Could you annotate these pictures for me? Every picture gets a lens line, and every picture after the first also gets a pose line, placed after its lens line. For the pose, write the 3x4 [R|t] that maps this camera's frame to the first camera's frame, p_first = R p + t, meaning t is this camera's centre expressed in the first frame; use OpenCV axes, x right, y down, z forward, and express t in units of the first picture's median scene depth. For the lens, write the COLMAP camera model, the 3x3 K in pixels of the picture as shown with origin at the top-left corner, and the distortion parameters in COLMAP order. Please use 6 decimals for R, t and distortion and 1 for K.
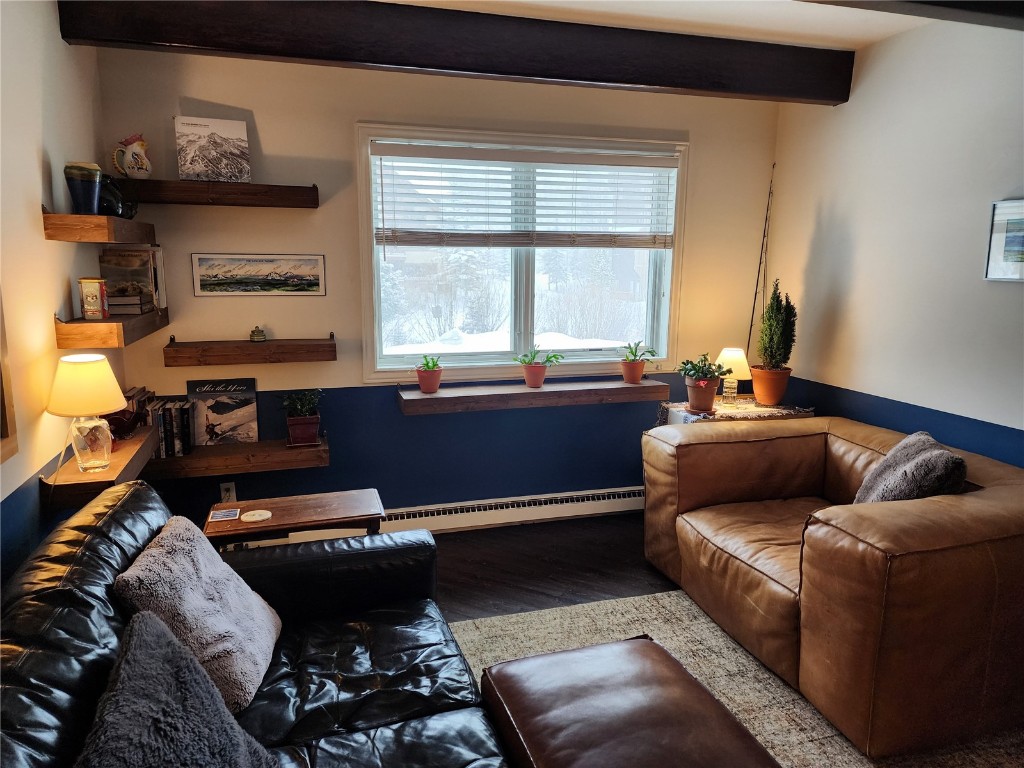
lens RADIAL K [[709.5, 0, 512.7], [0, 709.5, 386.3], [0, 0, 1]] dist [0.045185, 0.000657]
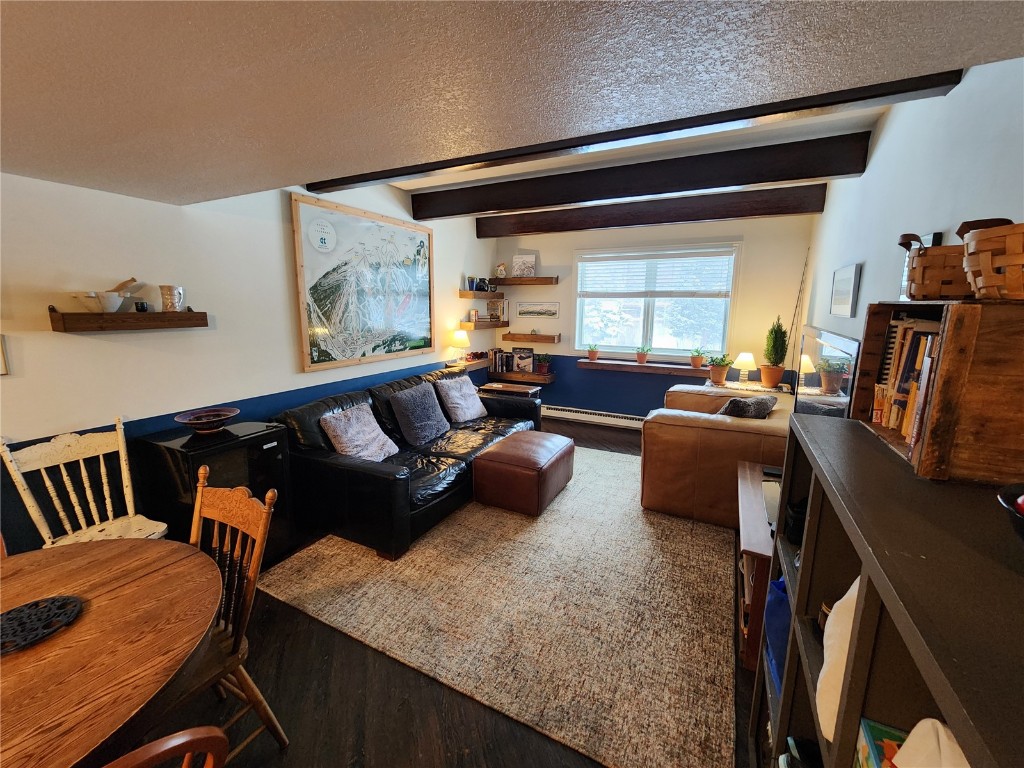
lens RADIAL K [[416.2, 0, 514.3], [0, 416.2, 375.9], [0, 0, 1]] dist [-0.003252, 0.000330]
pose [[0.711013, 0.115616, -0.693609, 0.688404], [-0.126335, 0.991344, 0.035740, 0.044545], [0.691737, 0.062215, 0.719464, -0.170703]]
